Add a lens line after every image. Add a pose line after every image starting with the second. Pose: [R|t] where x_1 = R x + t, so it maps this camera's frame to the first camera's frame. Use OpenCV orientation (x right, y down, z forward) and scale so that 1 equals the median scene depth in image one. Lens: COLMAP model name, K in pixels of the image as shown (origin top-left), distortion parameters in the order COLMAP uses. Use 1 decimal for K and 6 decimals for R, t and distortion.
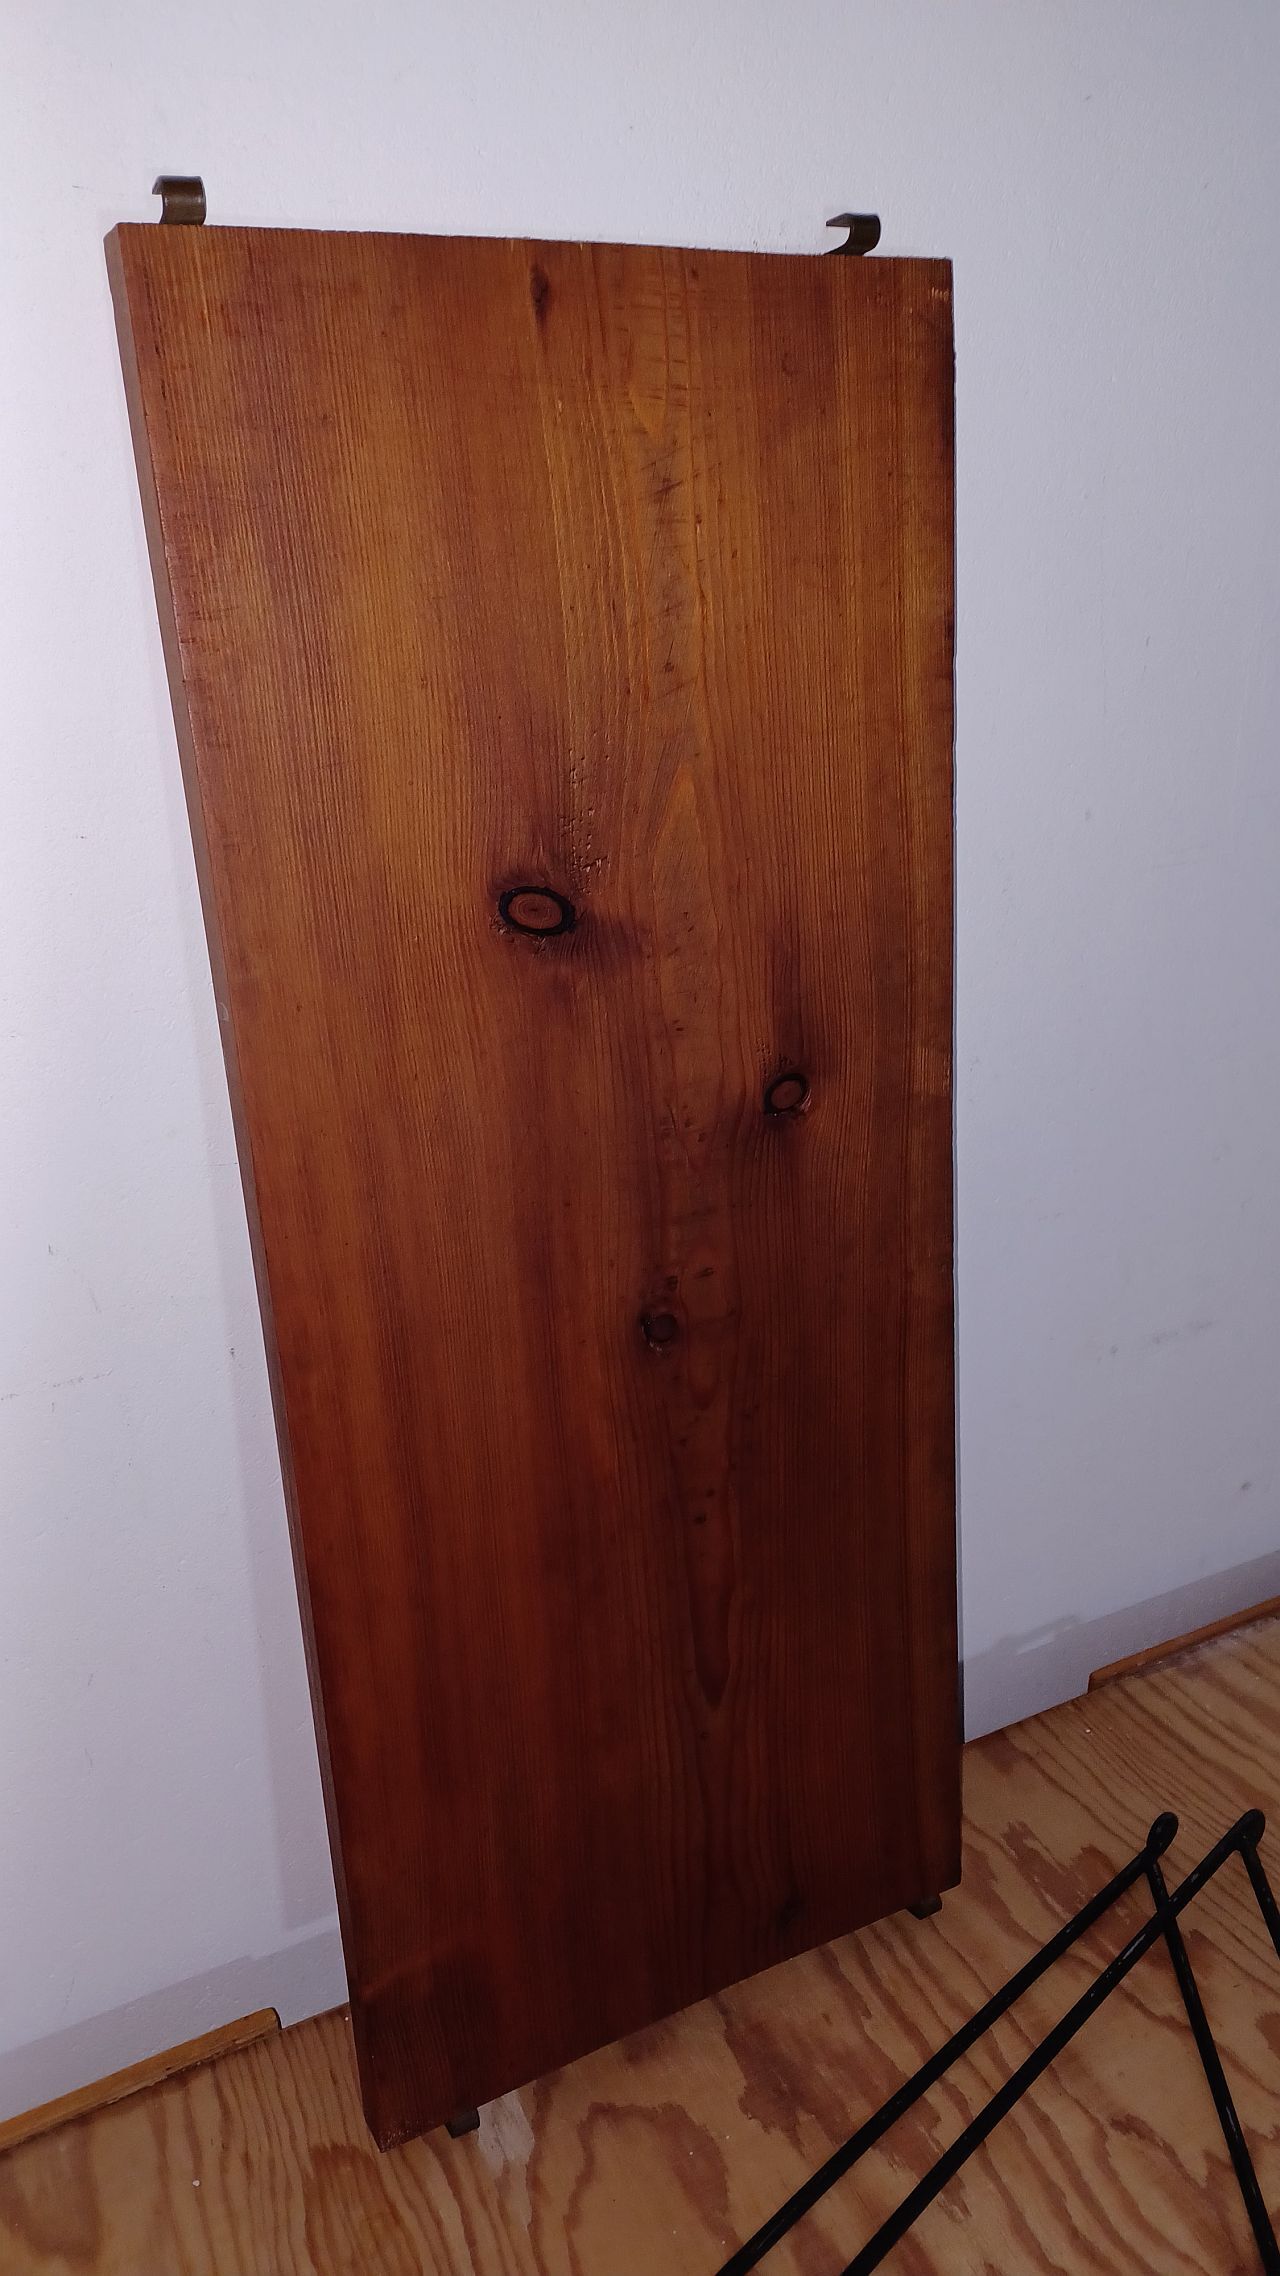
lens RADIAL K [[1659.1, 0, 641.8], [0, 1659.1, 1172.6], [0, 0, 1]] dist [0.067598, -0.048227]
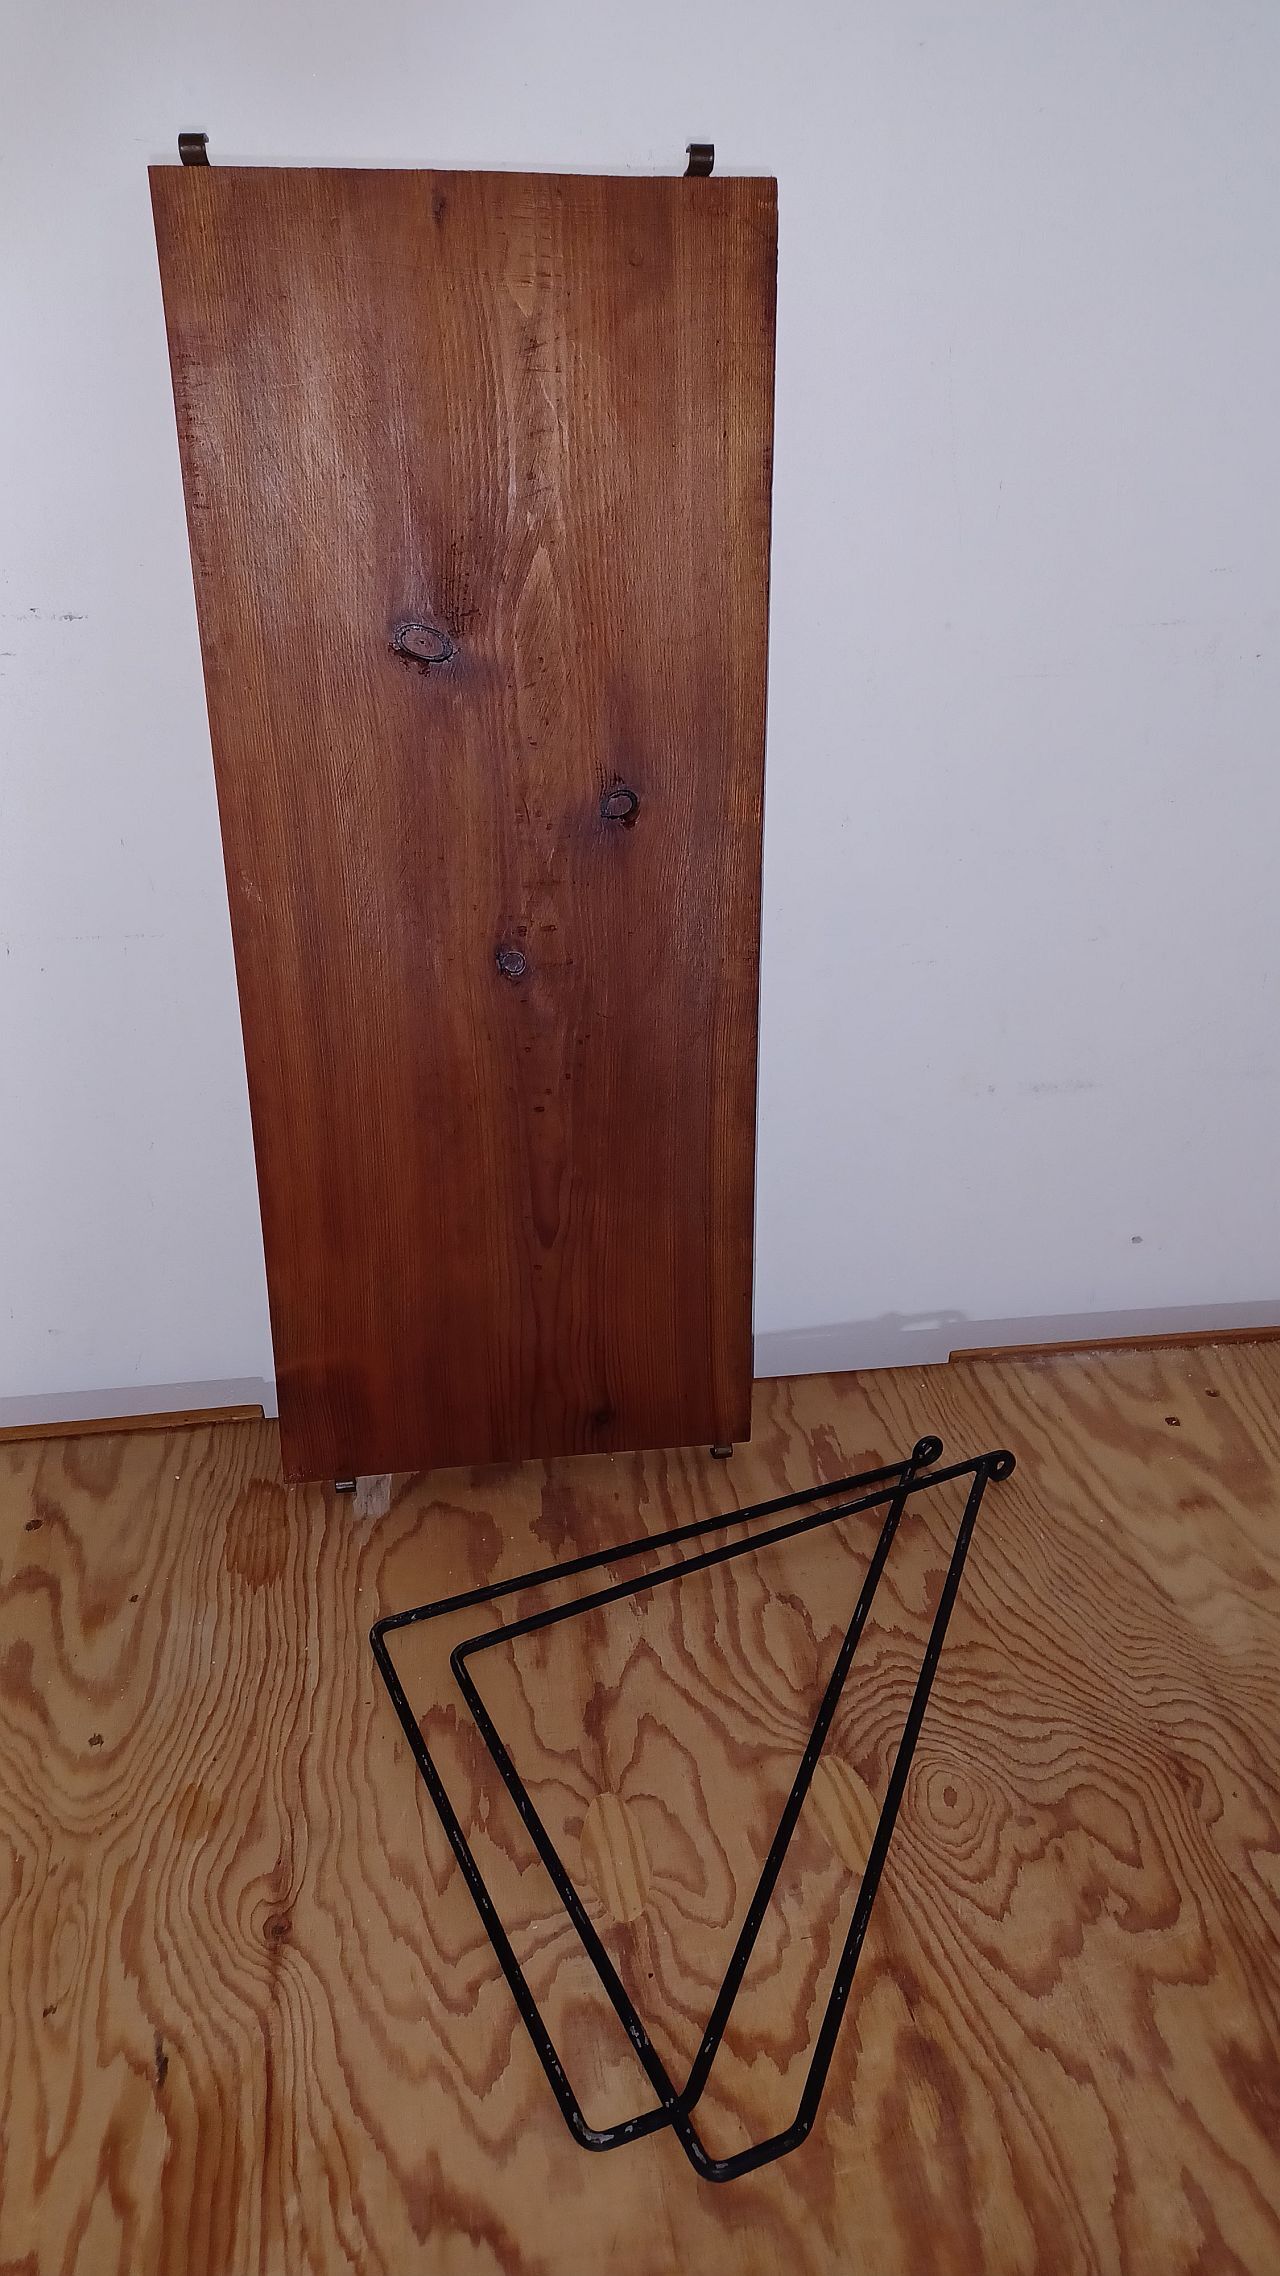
lens RADIAL K [[1659.1, 0, 639.9], [0, 1659.1, 1172.5], [0, 0, 1]] dist [0.067598, -0.048227]
pose [[0.949436, 0.168963, -0.264617, 0.478253], [-0.144777, 0.983495, 0.108526, 0.092672], [0.278587, -0.064728, 0.958227, -0.316144]]
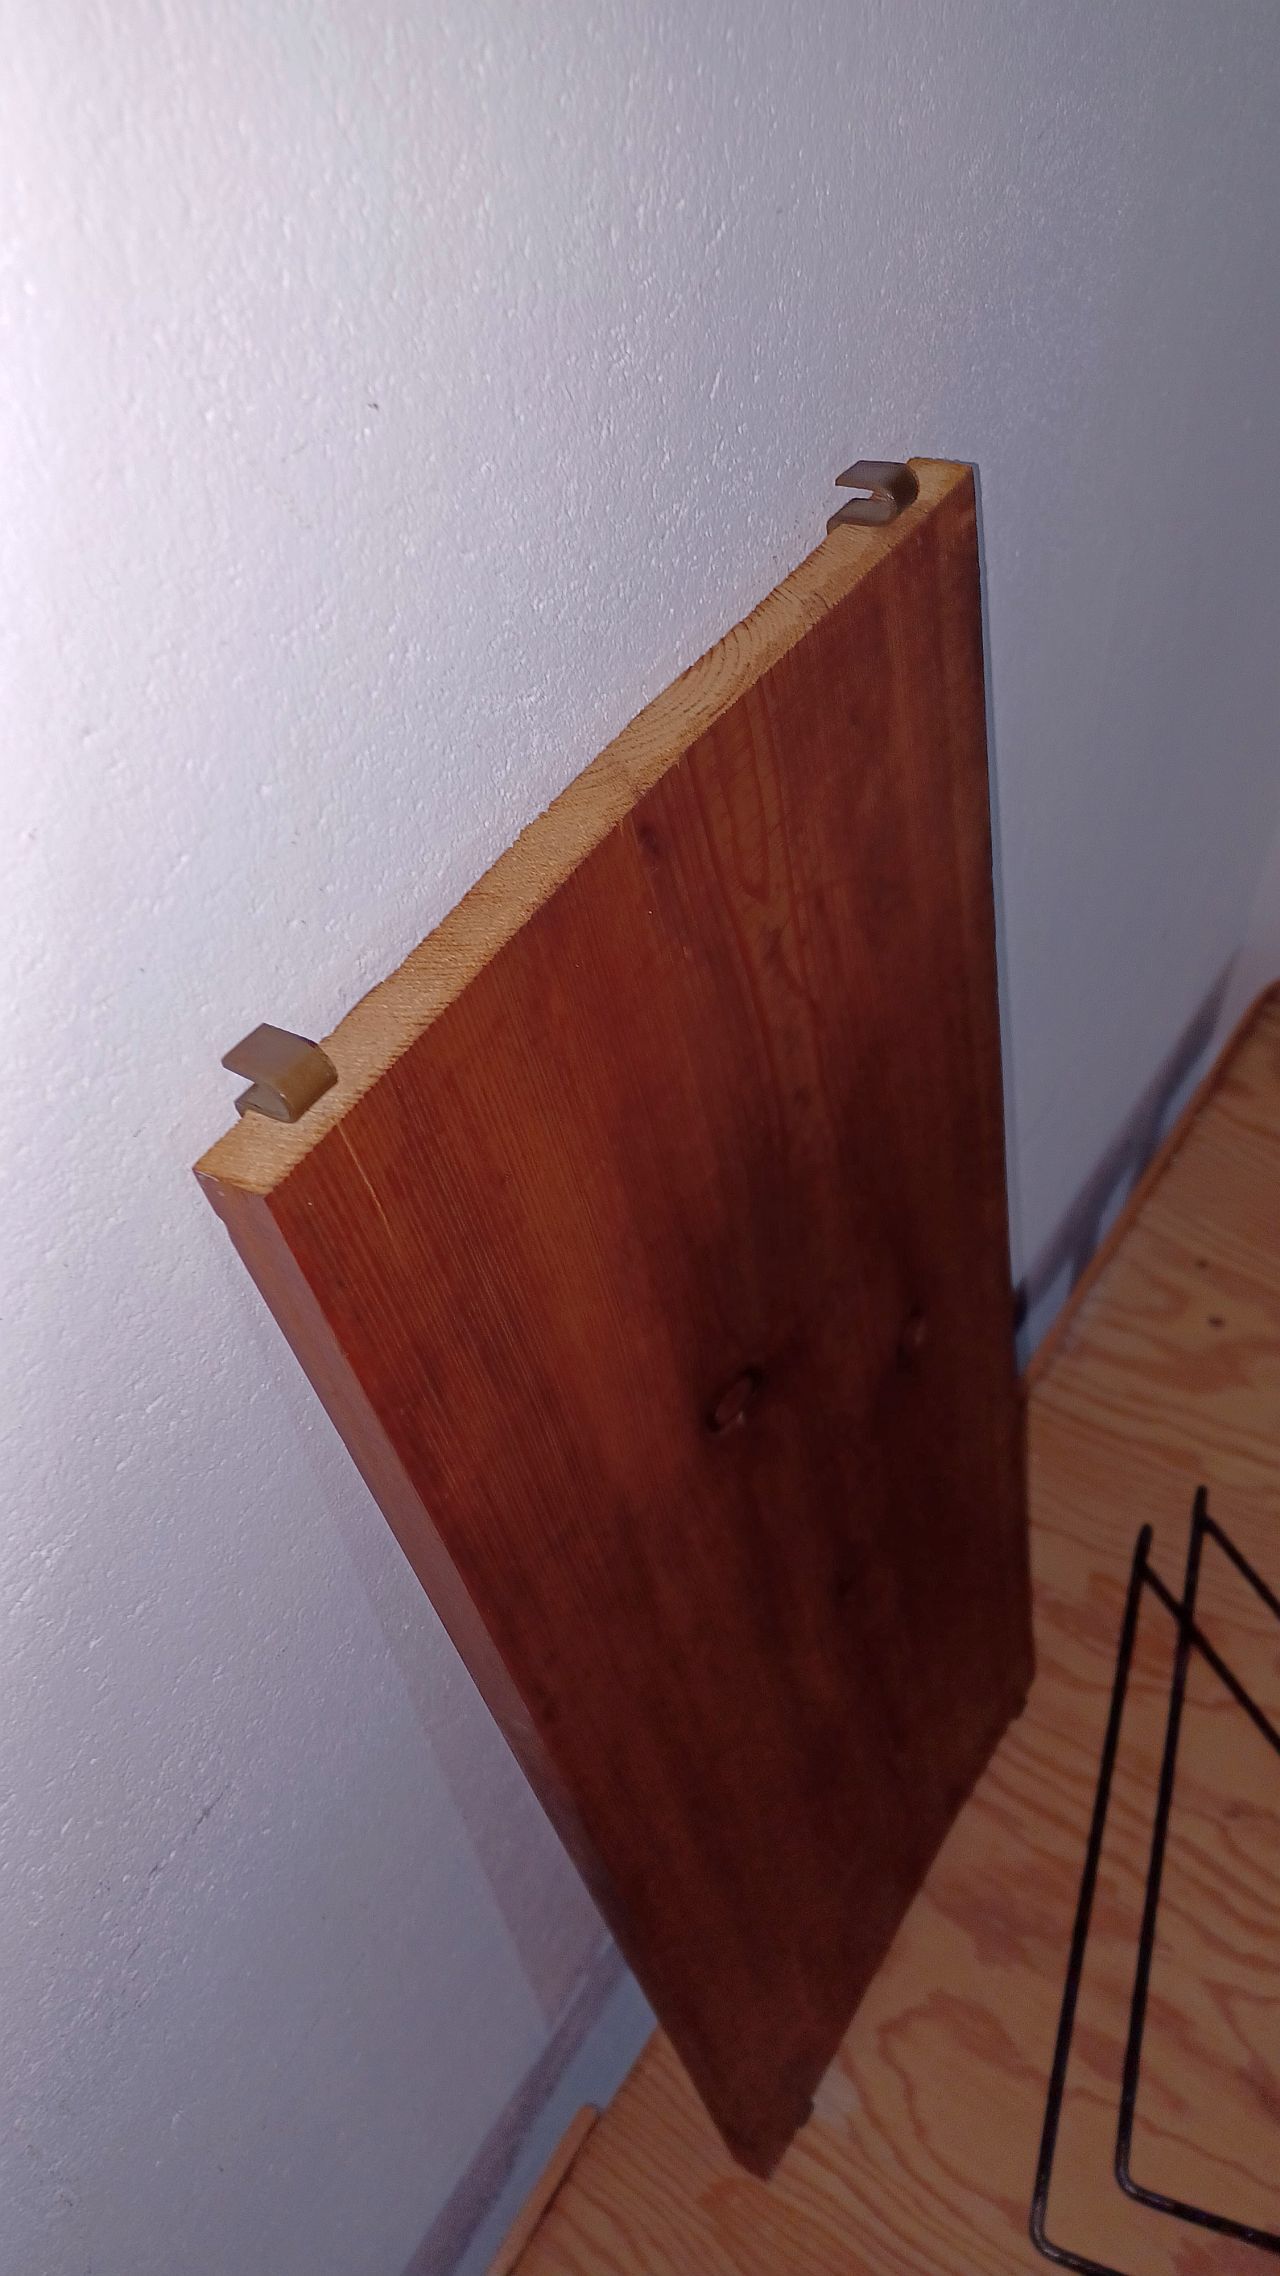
lens RADIAL K [[1659.1, 0, 666.4], [0, 1659.1, 1192.7], [0, 0, 1]] dist [0.067598, -0.048227]
pose [[0.874236, -0.414508, 0.252774, -0.217118], [0.269759, 0.847602, 0.456948, -0.531407], [-0.403660, -0.331292, 0.852821, 0.249459]]
